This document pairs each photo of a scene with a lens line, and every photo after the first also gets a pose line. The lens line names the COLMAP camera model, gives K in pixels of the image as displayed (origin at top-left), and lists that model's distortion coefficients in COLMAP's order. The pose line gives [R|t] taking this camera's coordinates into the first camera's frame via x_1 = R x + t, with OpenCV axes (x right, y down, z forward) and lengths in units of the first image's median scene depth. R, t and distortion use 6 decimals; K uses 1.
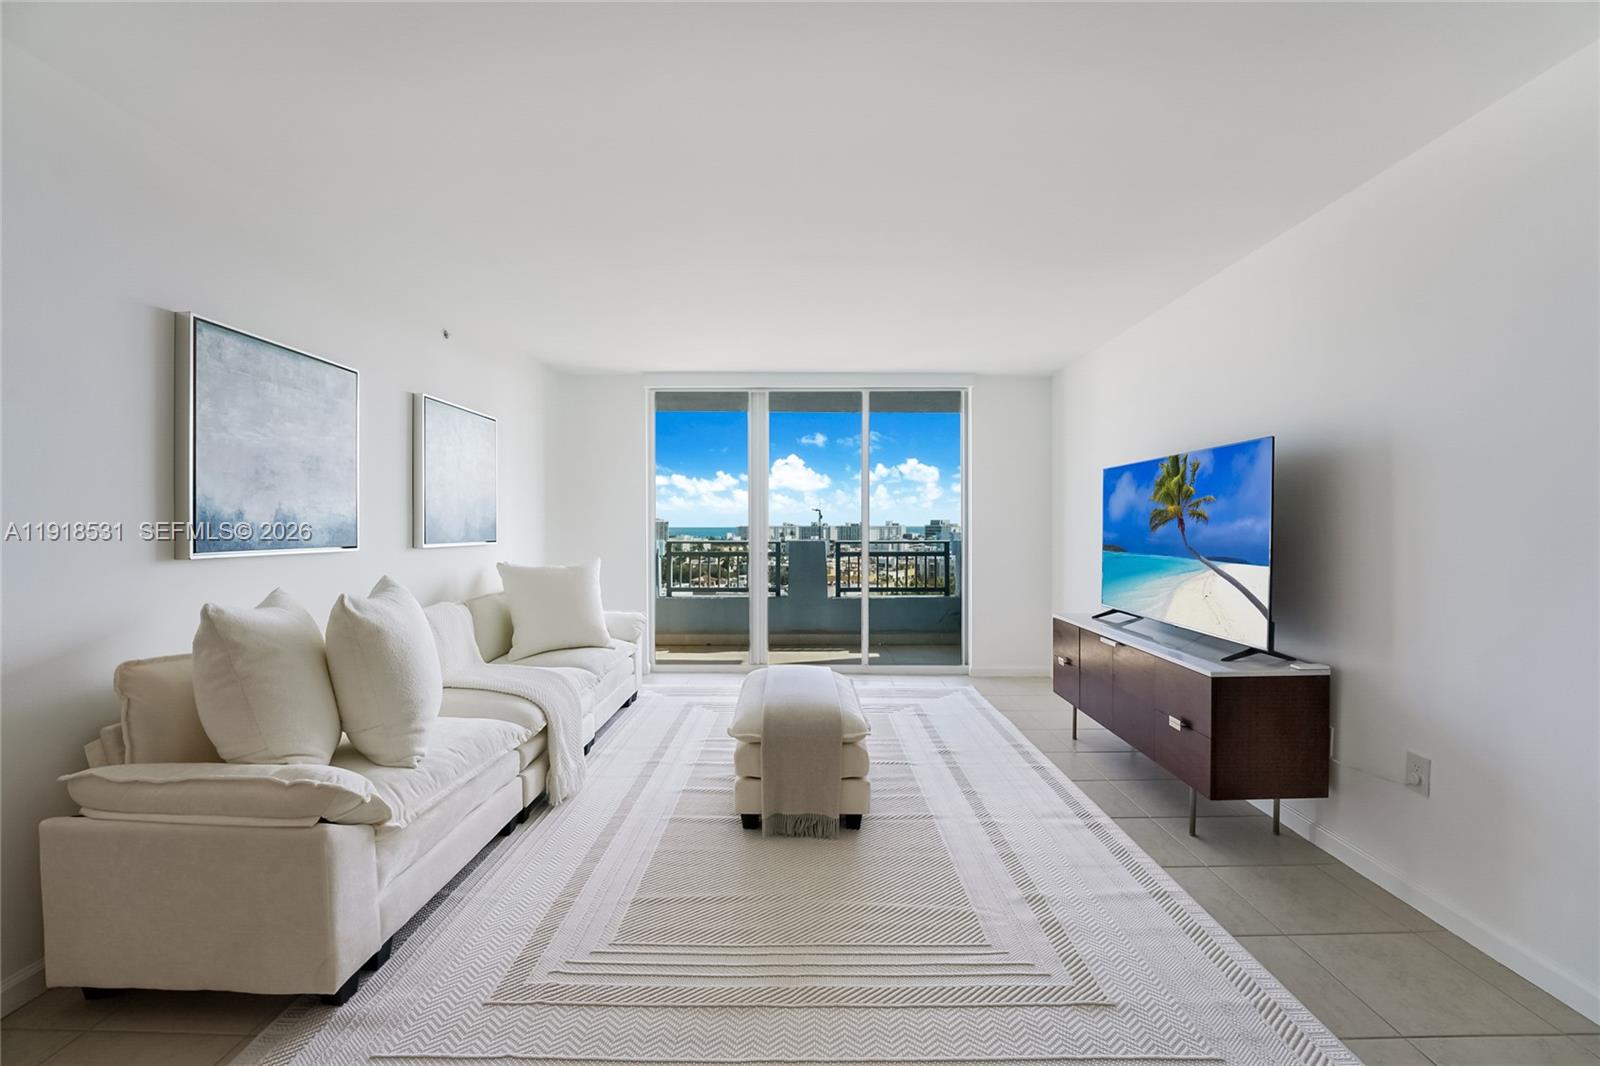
lens RADIAL K [[648.6, 0, 796.5], [0, 648.6, 527.9], [0, 0, 1]] dist [-0.029982, 0.003355]
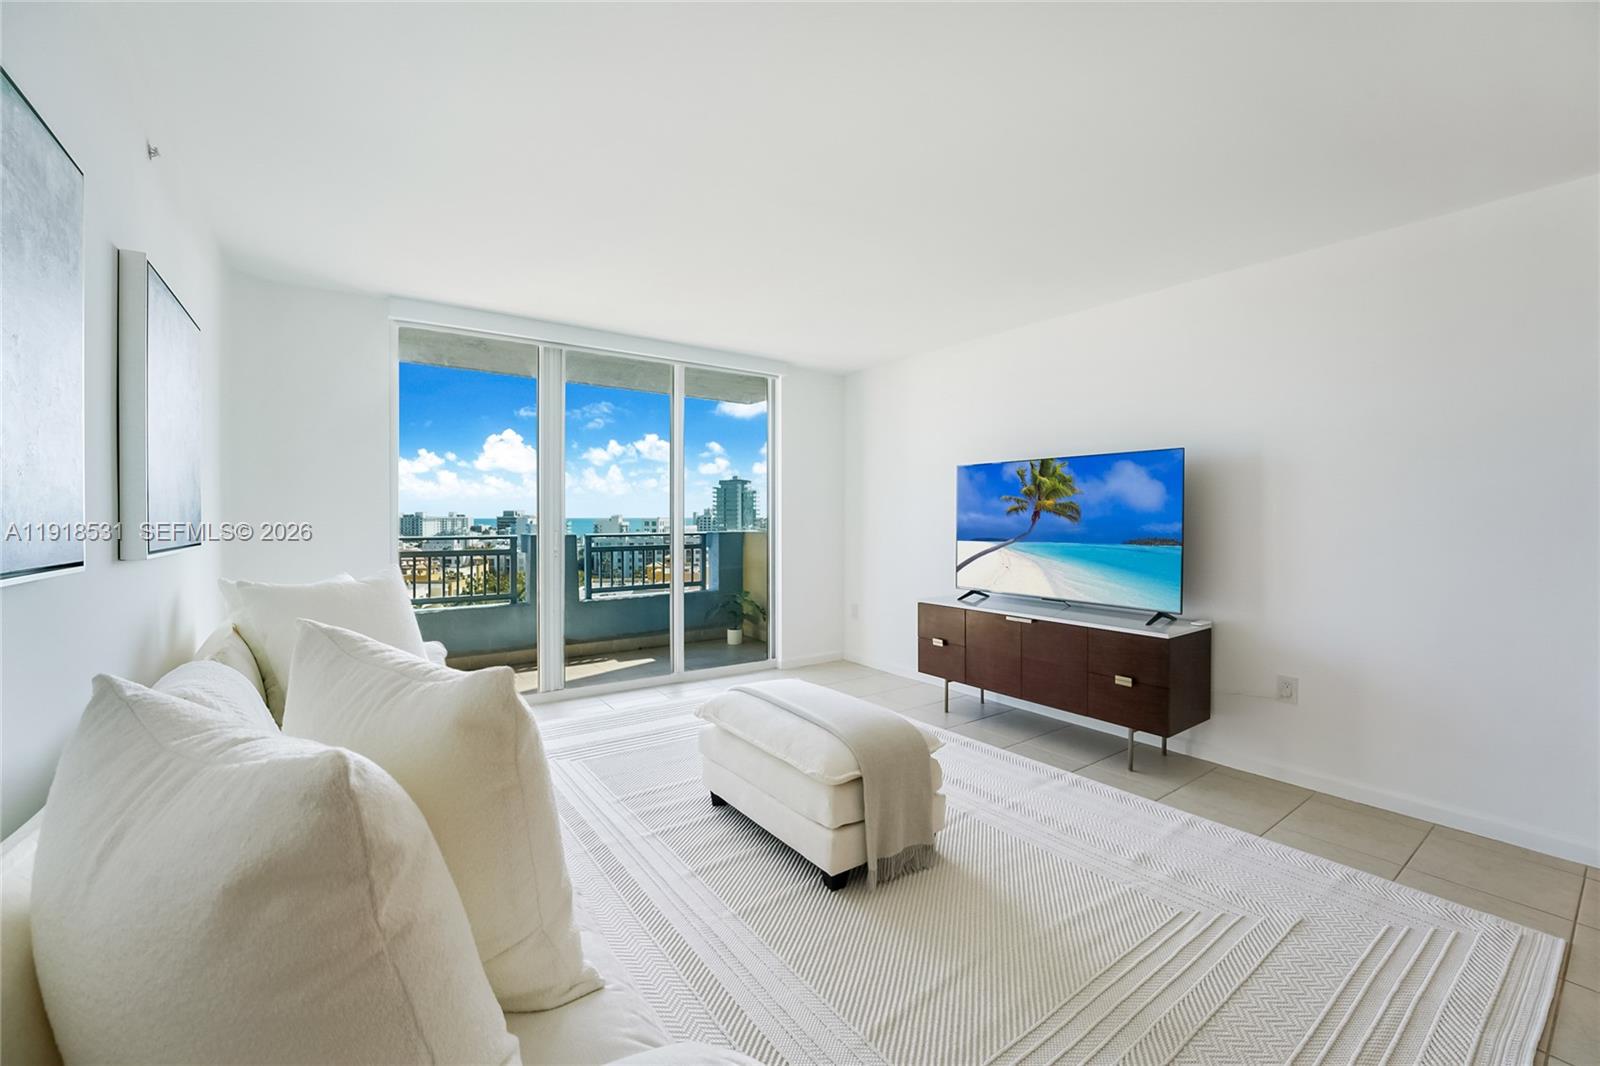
lens RADIAL K [[648.6, 0, 802.2], [0, 648.6, 525.8], [0, 0, 1]] dist [-0.029982, 0.003355]
pose [[0.804209, -0.008041, 0.594292, -0.489318], [0.002116, 0.999941, 0.010667, -0.000578], [-0.594342, -0.007321, 0.804179, 0.314281]]
